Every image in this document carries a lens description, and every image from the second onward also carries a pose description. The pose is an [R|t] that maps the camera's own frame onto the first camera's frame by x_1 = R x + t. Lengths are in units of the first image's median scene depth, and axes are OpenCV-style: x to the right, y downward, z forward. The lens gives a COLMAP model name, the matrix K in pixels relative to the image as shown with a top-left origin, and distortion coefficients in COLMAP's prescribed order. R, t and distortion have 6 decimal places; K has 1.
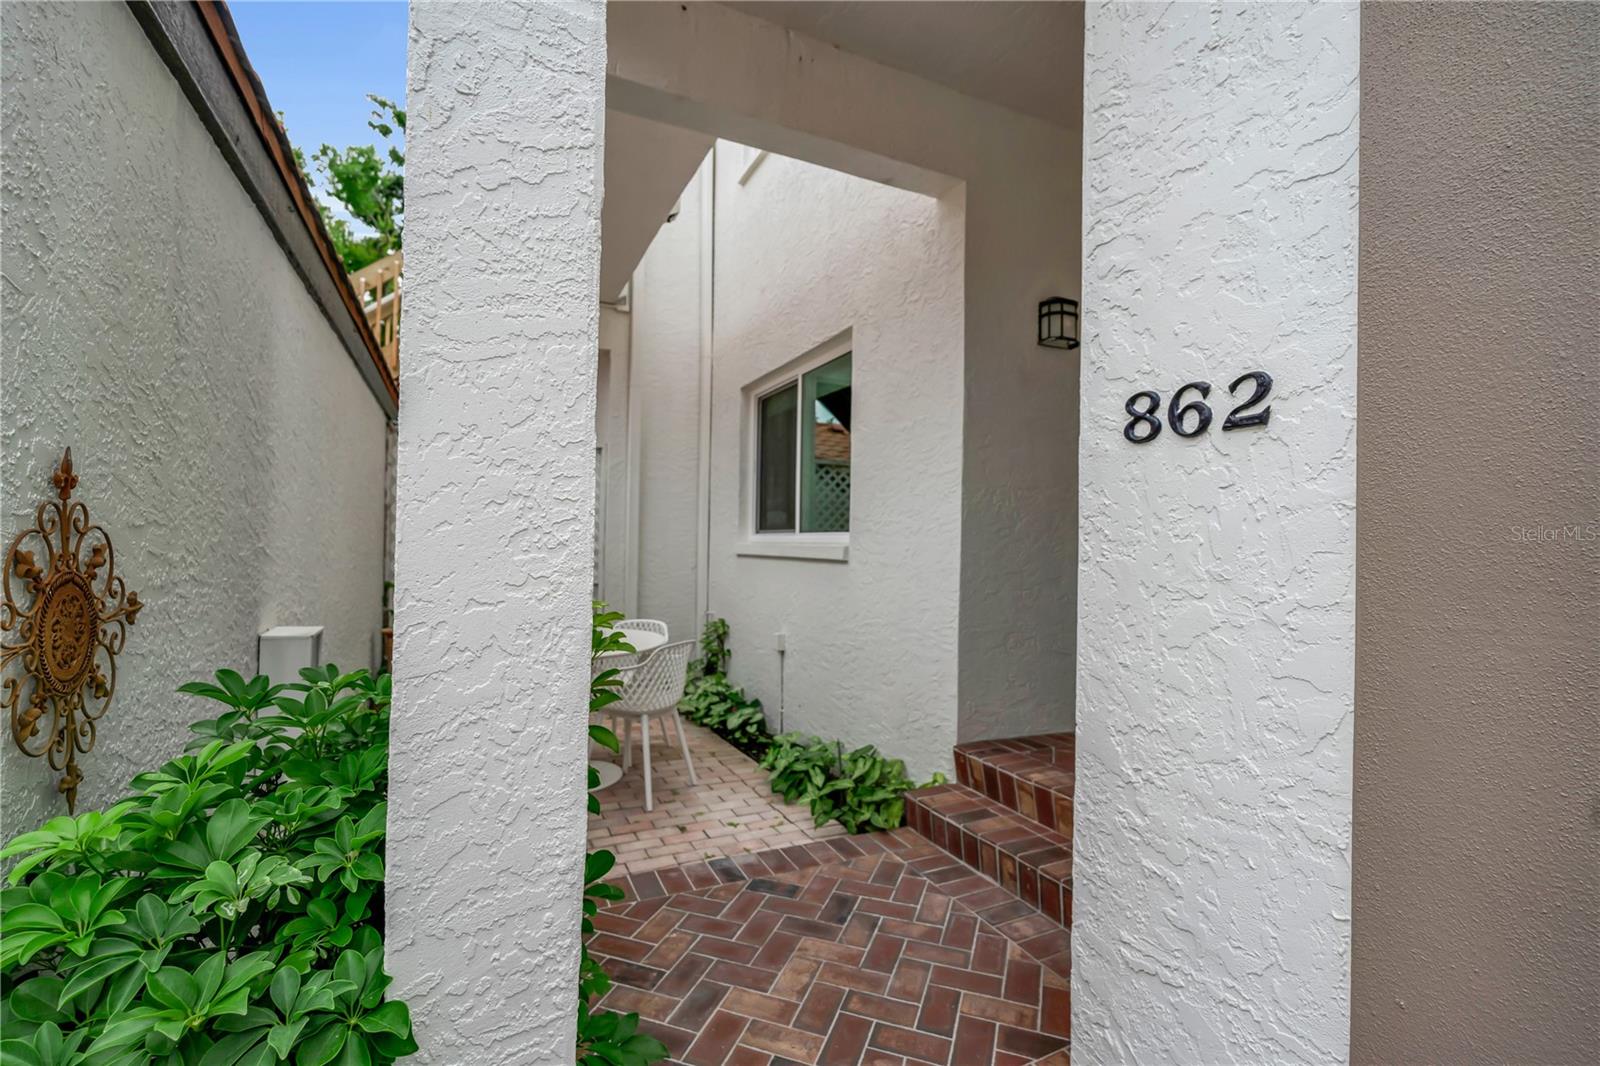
lens RADIAL K [[711.5, 0, 796.2], [0, 711.5, 534.9], [0, 0, 1]] dist [-0.000449, -0.000307]
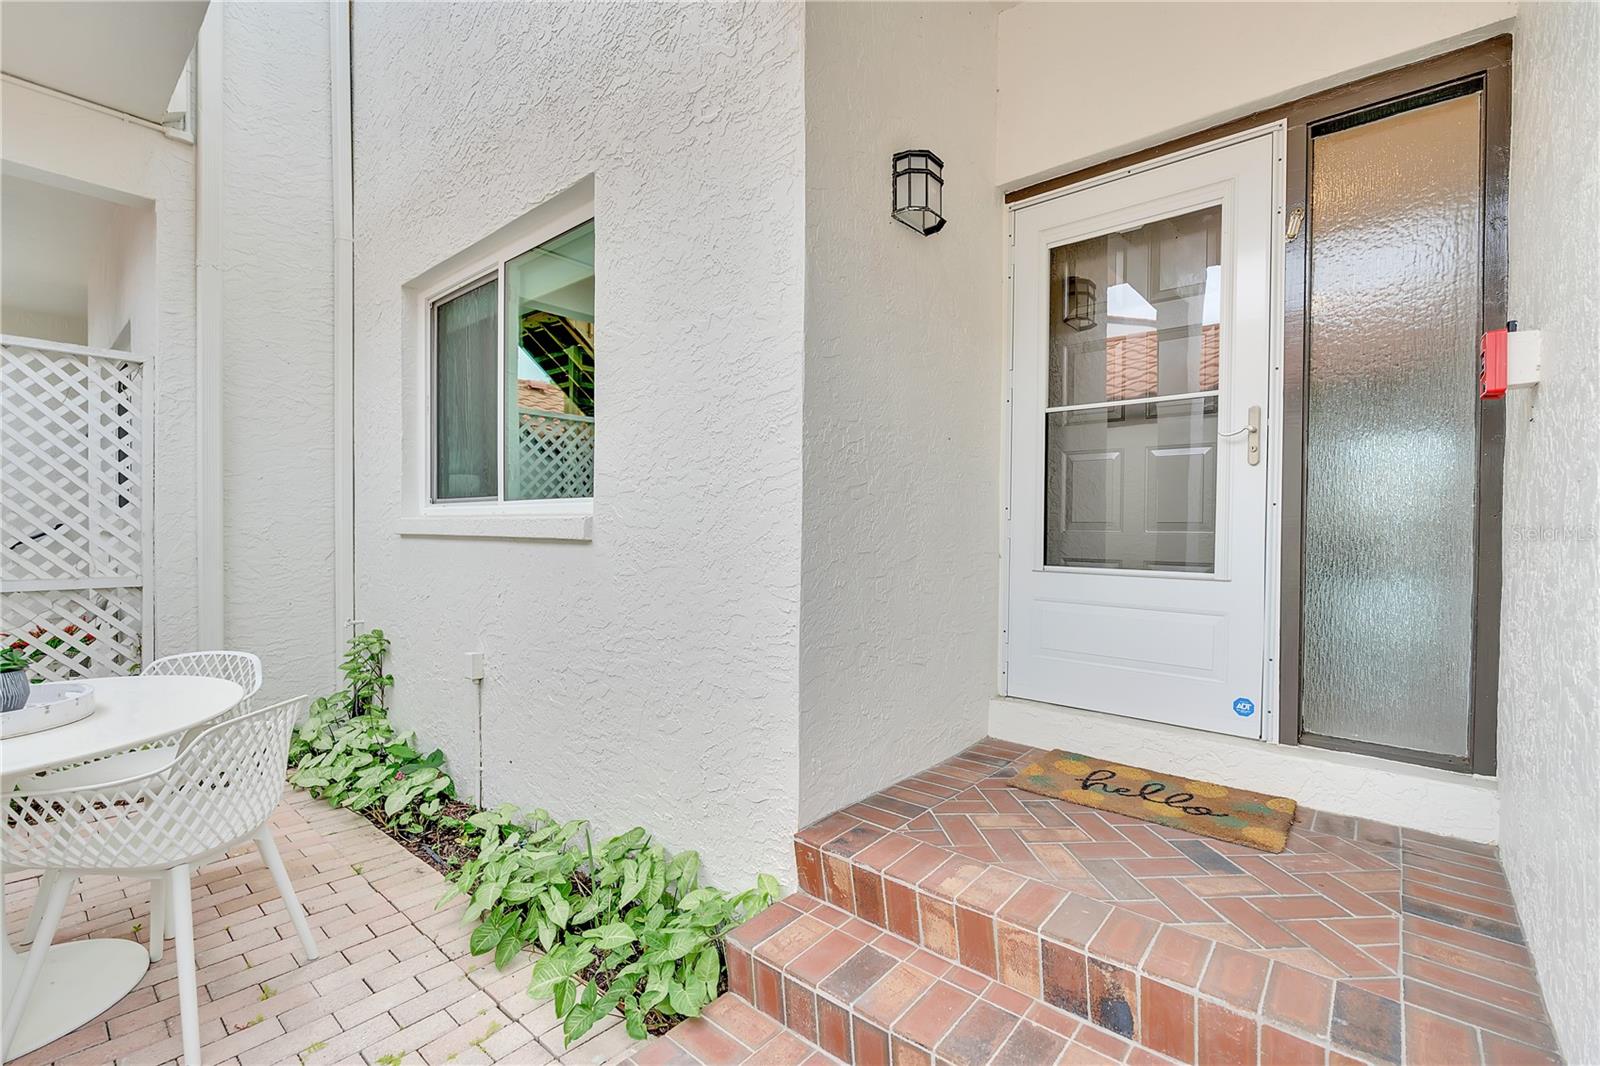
lens RADIAL K [[702.1, 0, 796.7], [0, 702.1, 532.5], [0, 0, 1]] dist [-0.000493, -0.000091]
pose [[0.912748, -0.016248, 0.408200, -0.018582], [0.005048, 0.999581, 0.028498, 0.012410], [-0.408492, -0.023951, 0.912448, 0.358581]]
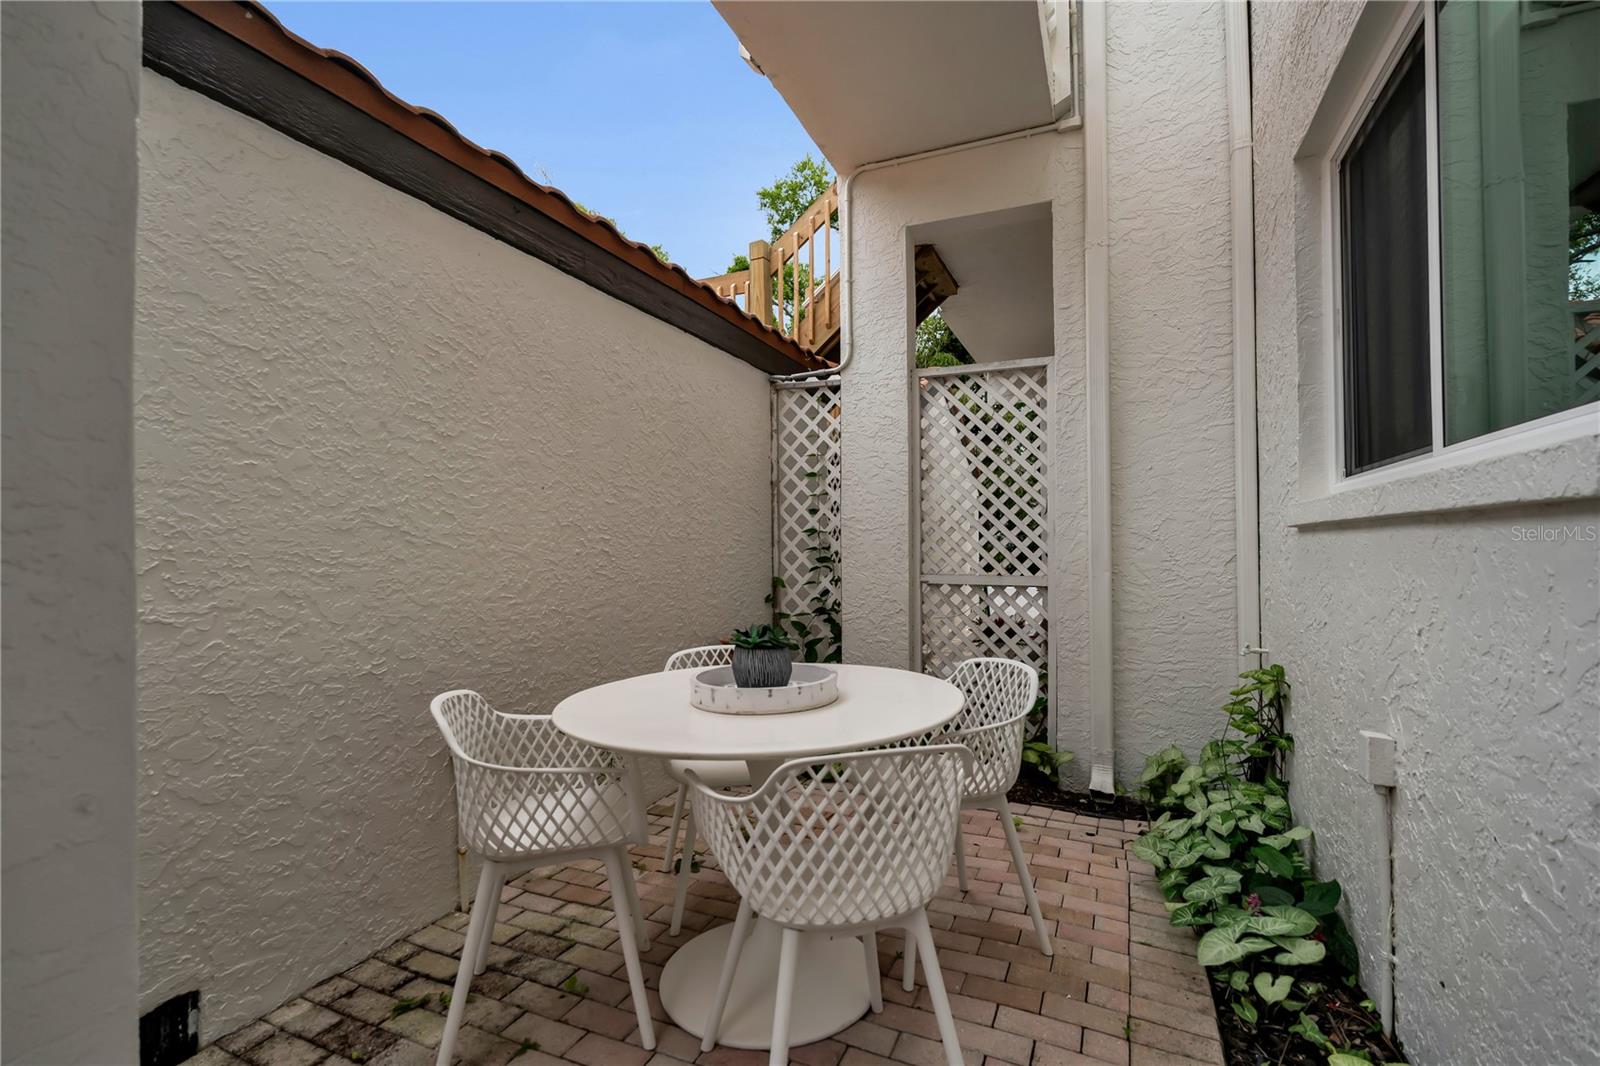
lens RADIAL K [[711.5, 0, 798.6], [0, 711.5, 536.4], [0, 0, 1]] dist [-0.000449, -0.000307]
pose [[0.655003, -0.029216, -0.755061, 0.072589], [0.023218, 0.999559, -0.018535, 0.050082], [0.755270, -0.005391, 0.655392, 0.691155]]
